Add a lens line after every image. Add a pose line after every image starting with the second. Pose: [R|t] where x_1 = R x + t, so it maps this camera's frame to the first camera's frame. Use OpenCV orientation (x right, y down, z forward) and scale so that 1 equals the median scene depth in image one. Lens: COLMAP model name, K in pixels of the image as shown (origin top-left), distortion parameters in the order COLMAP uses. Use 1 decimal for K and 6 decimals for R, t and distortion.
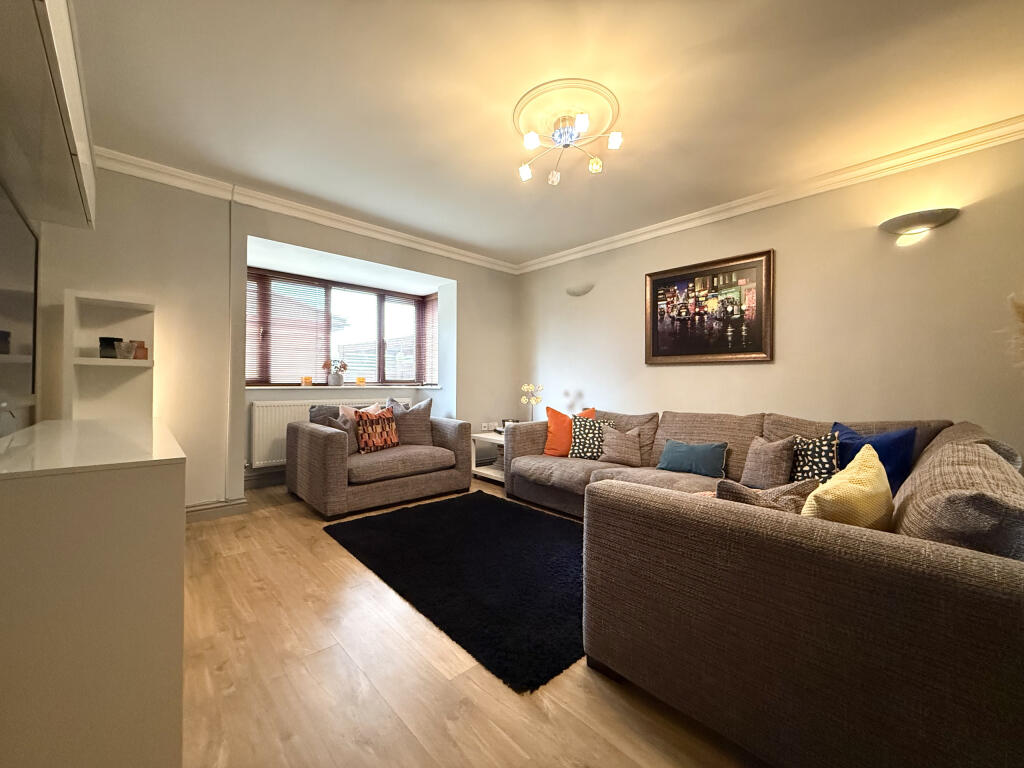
lens RADIAL K [[408.2, 0, 510.4], [0, 408.2, 381.6], [0, 0, 1]] dist [0.000700, 0.000585]
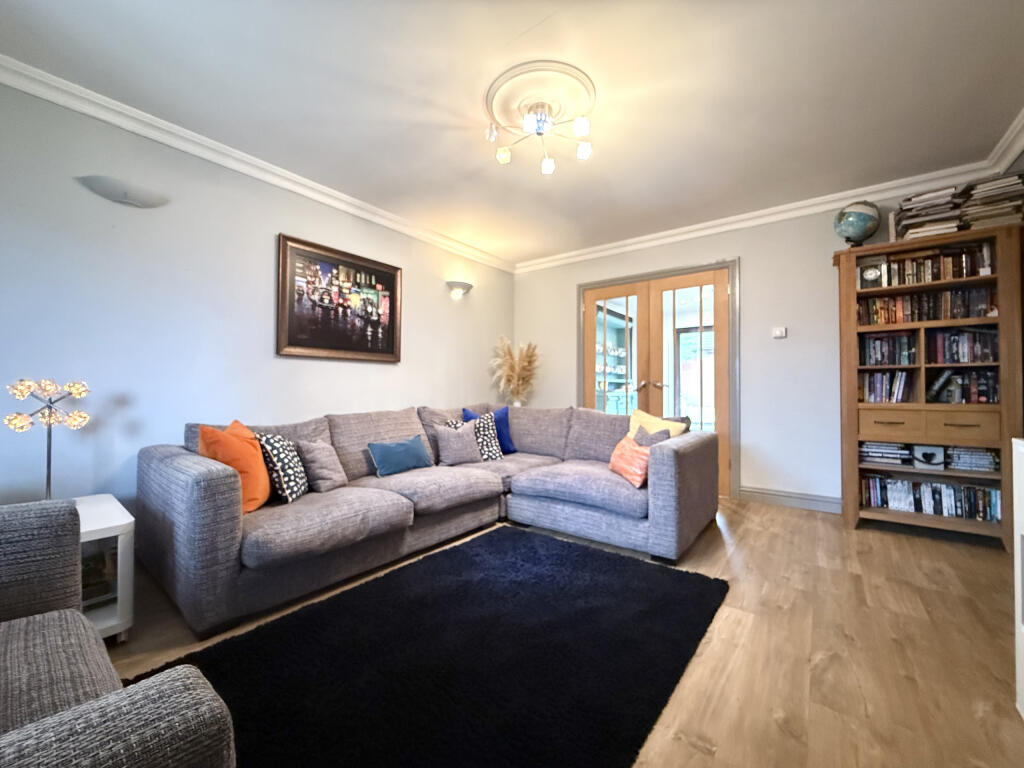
lens RADIAL K [[408.2, 0, 510.4], [0, 408.2, 381.6], [0, 0, 1]] dist [0.000700, 0.000585]
pose [[-0.161007, 0.007042, 0.986928, -0.520111], [-0.008219, 0.999930, -0.008476, 0.009714], [-0.986919, -0.009476, -0.160938, 0.793264]]
